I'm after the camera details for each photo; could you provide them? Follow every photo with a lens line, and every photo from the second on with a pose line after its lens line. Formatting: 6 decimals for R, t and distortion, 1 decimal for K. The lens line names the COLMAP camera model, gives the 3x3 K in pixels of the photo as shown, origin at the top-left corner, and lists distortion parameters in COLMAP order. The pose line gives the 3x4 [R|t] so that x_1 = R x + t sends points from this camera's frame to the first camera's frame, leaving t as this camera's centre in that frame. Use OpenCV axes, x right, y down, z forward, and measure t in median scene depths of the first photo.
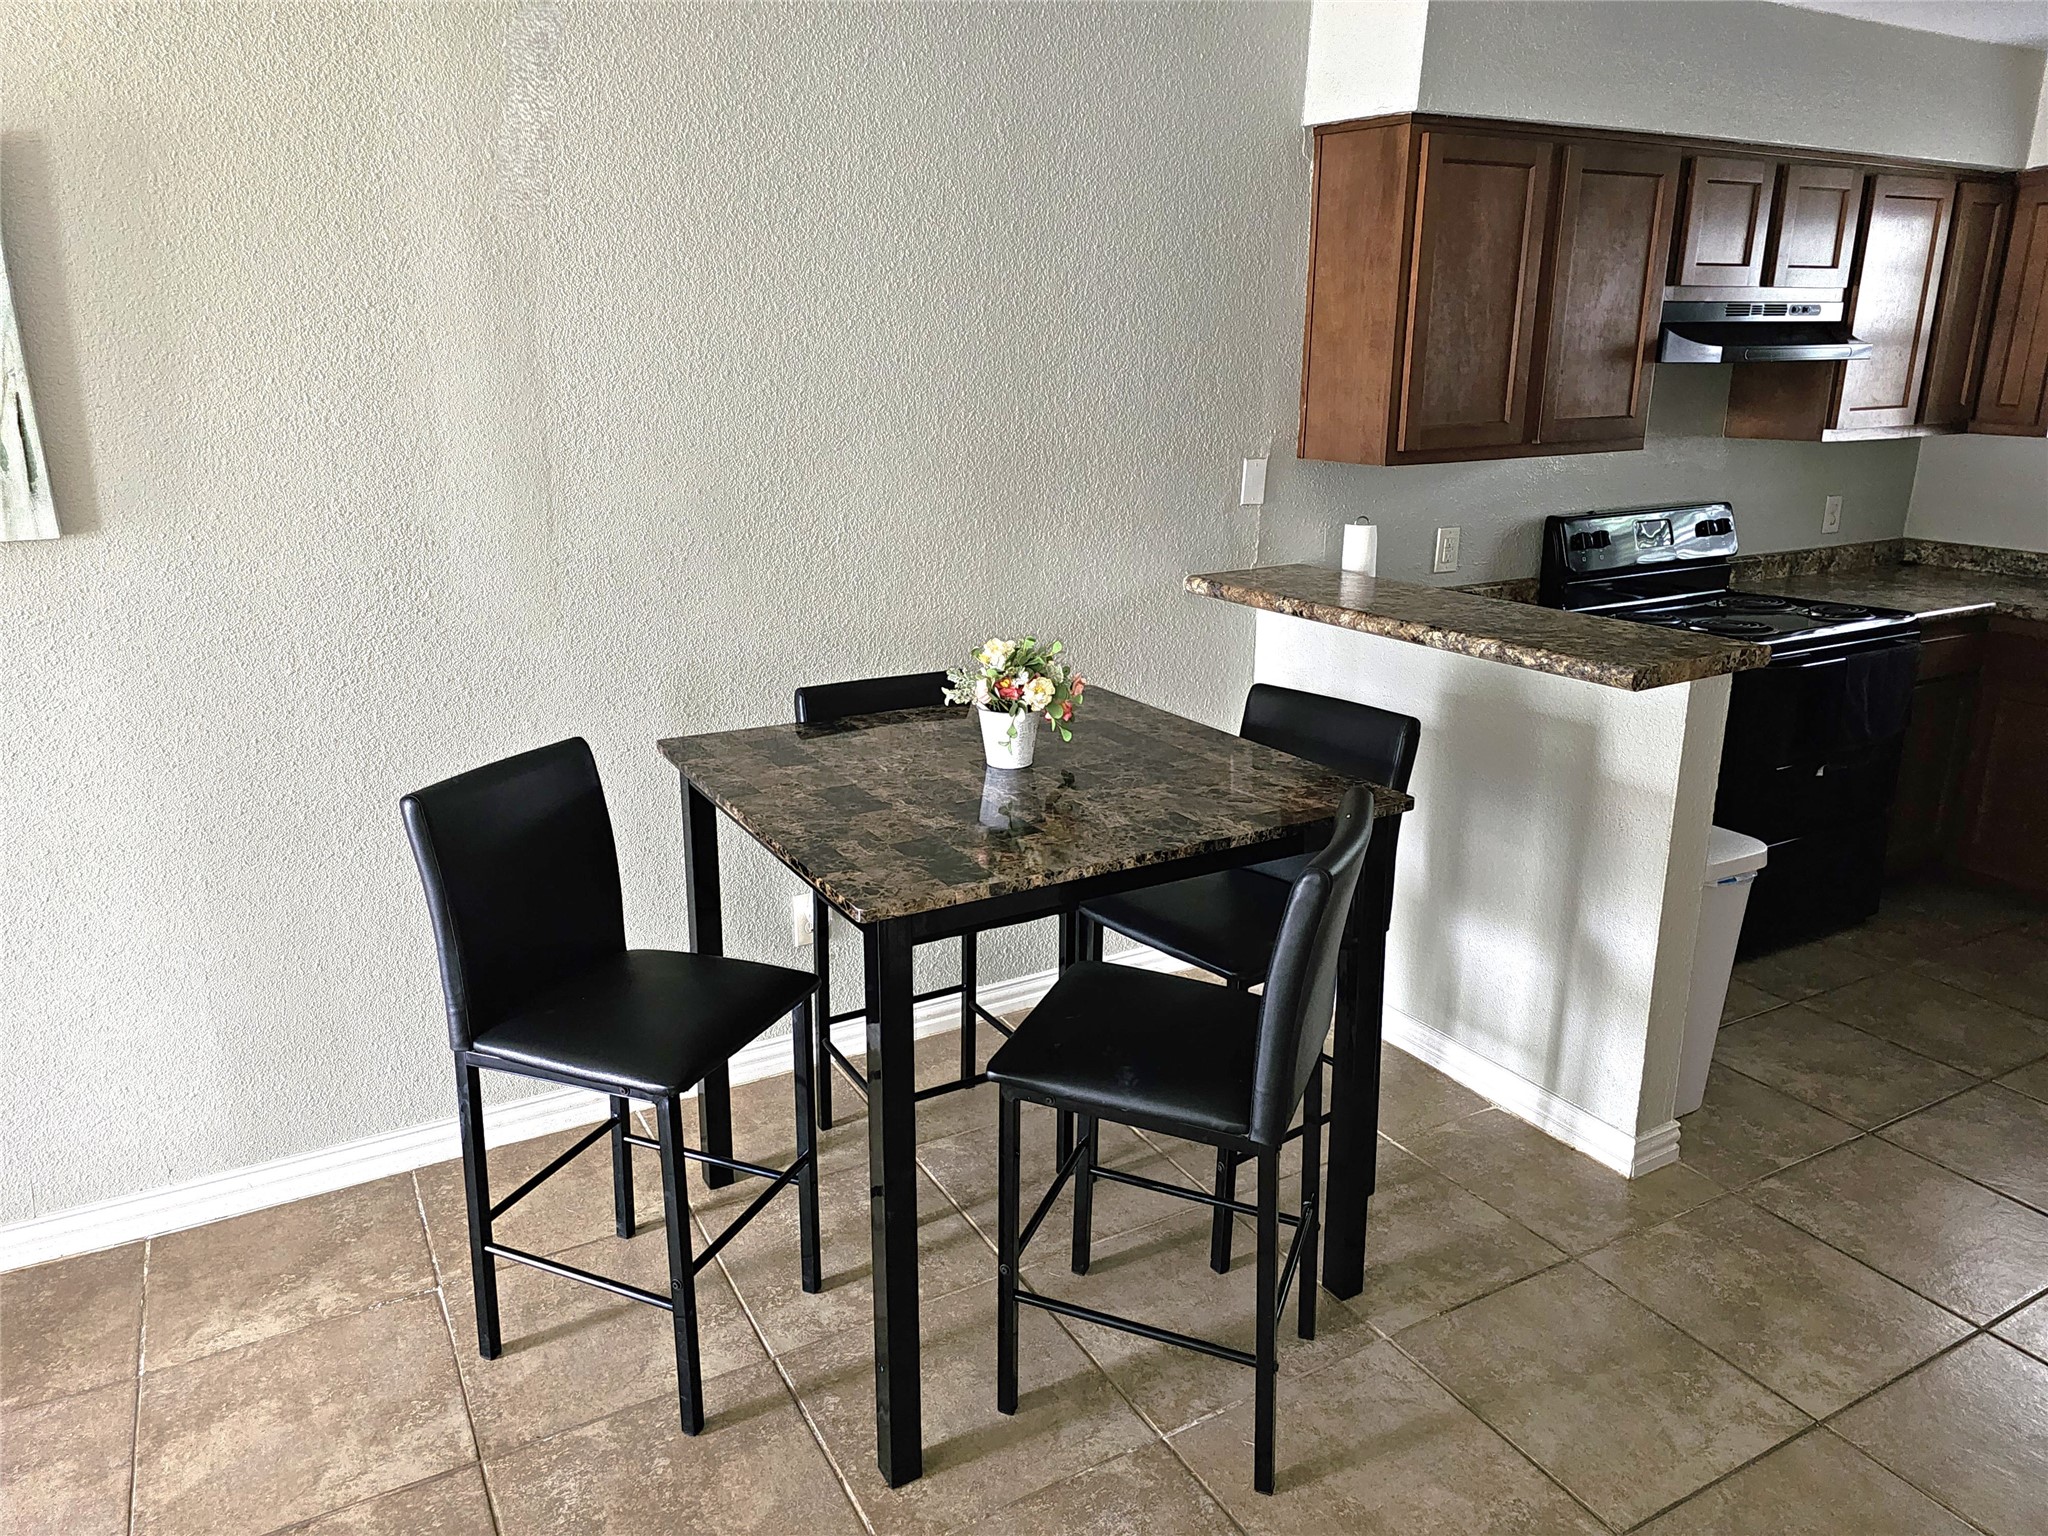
lens RADIAL K [[1372.2, 0, 988.3], [0, 1372.2, 761.3], [0, 0, 1]] dist [0.059141, -0.056057]
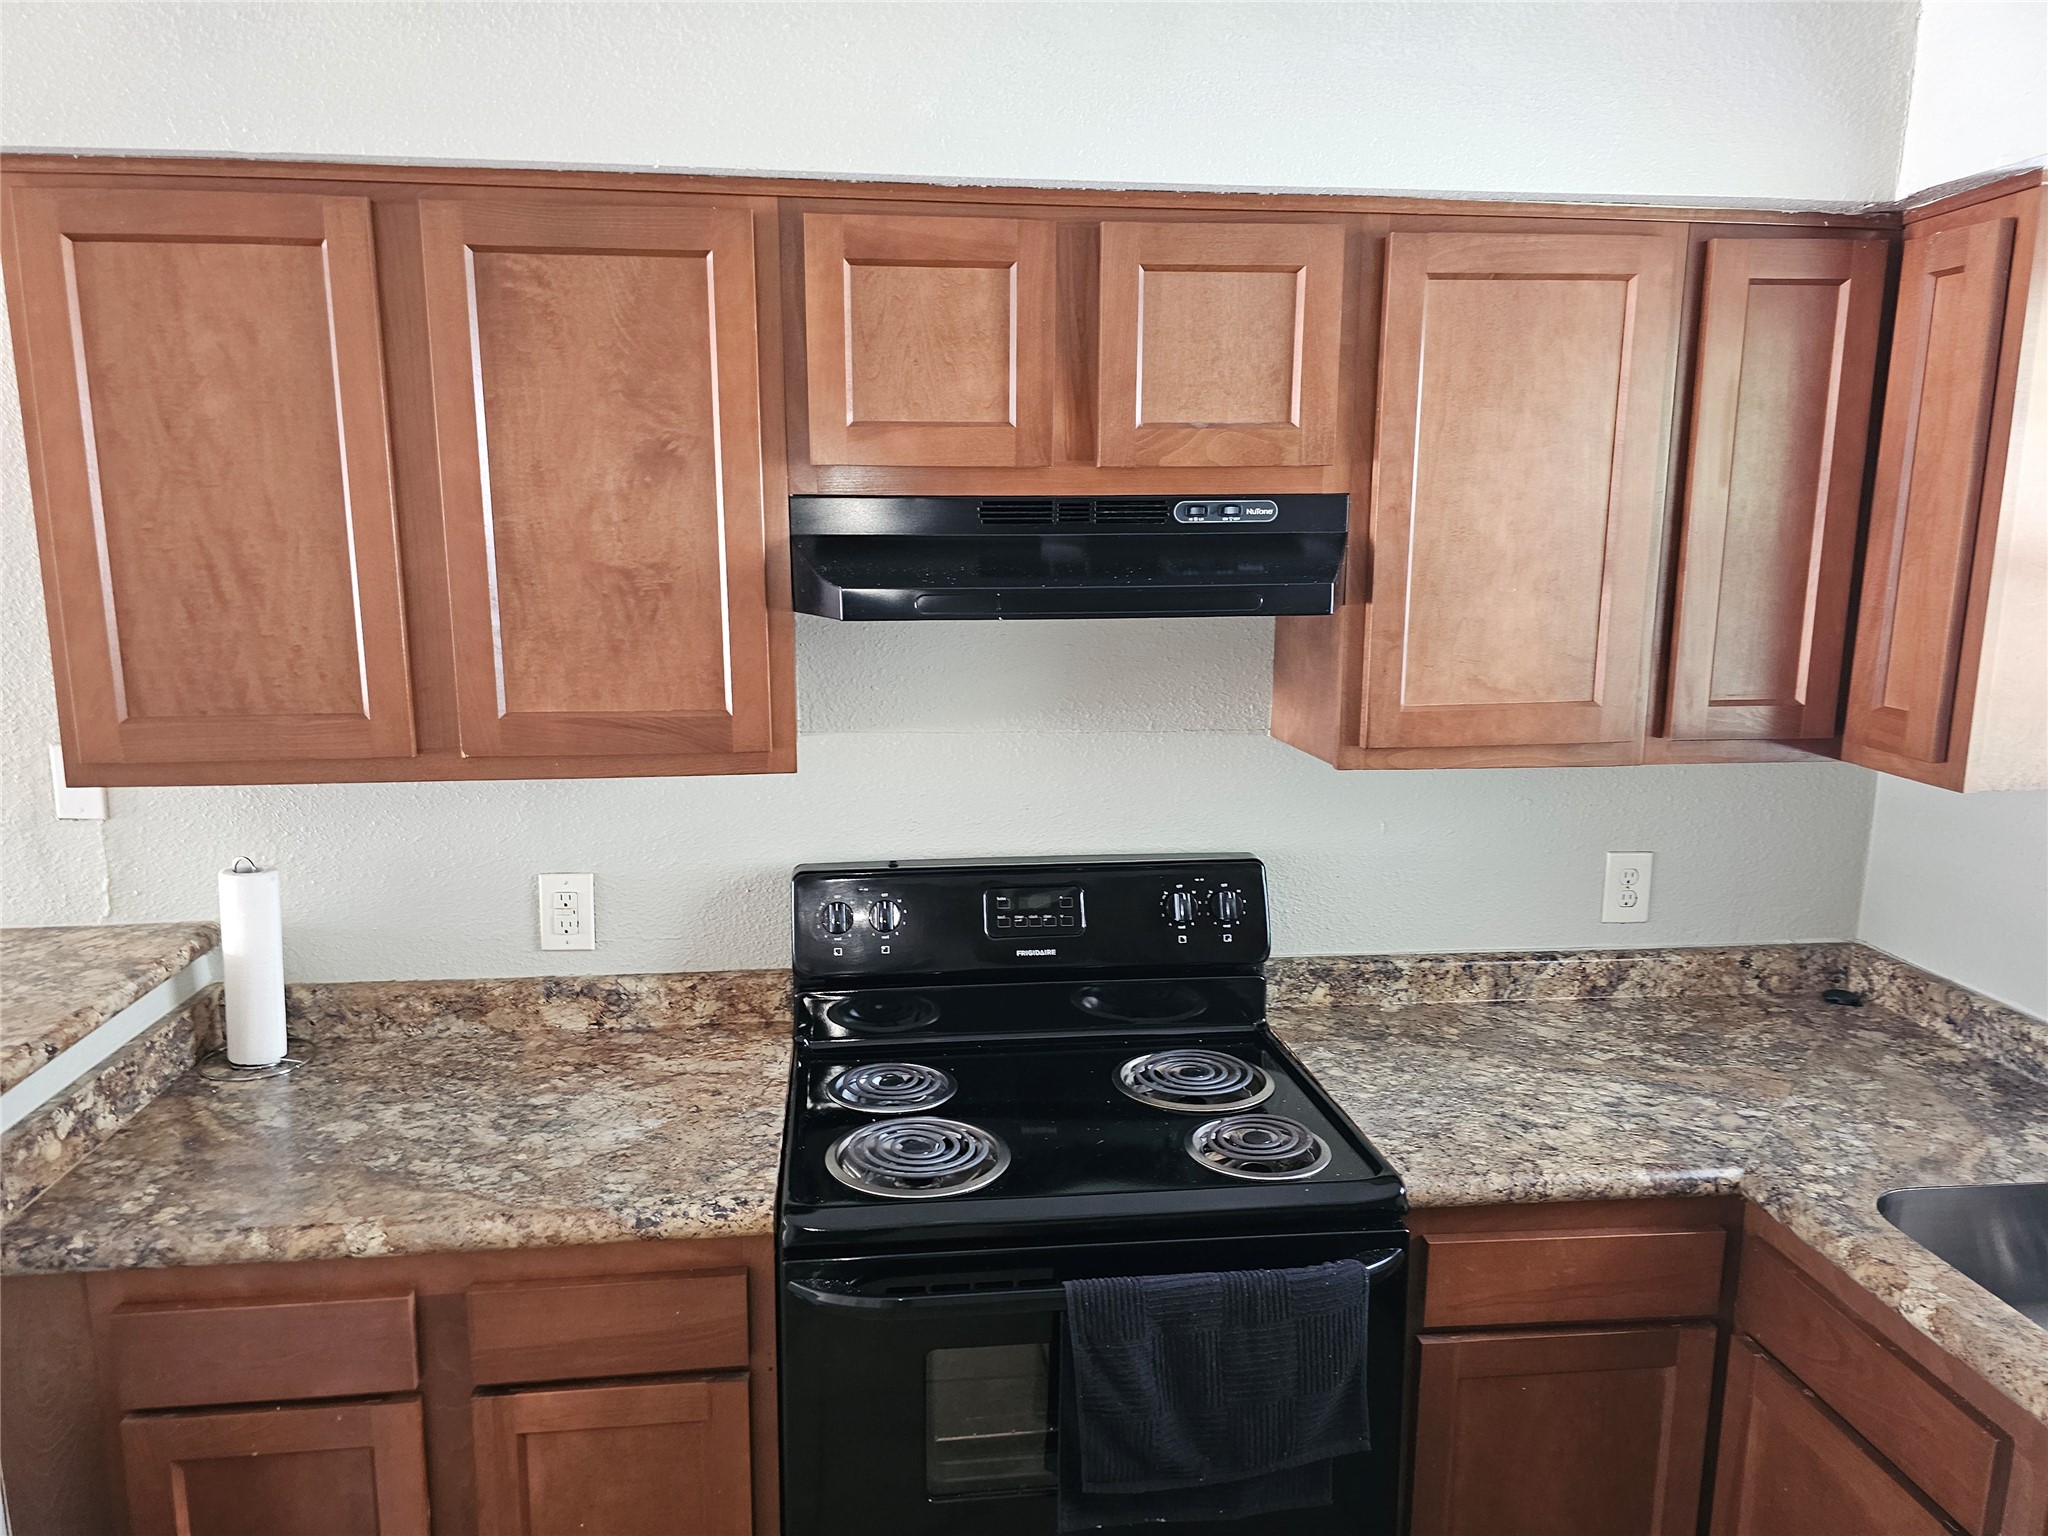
lens RADIAL K [[1372.2, 0, 1021.3], [0, 1372.2, 764.1], [0, 0, 1]] dist [0.059141, -0.056057]
pose [[0.920325, 0.076367, -0.383627, 0.847229], [-0.115339, 0.990132, -0.079599, -0.222627], [0.373762, 0.117504, 0.920051, 0.633713]]
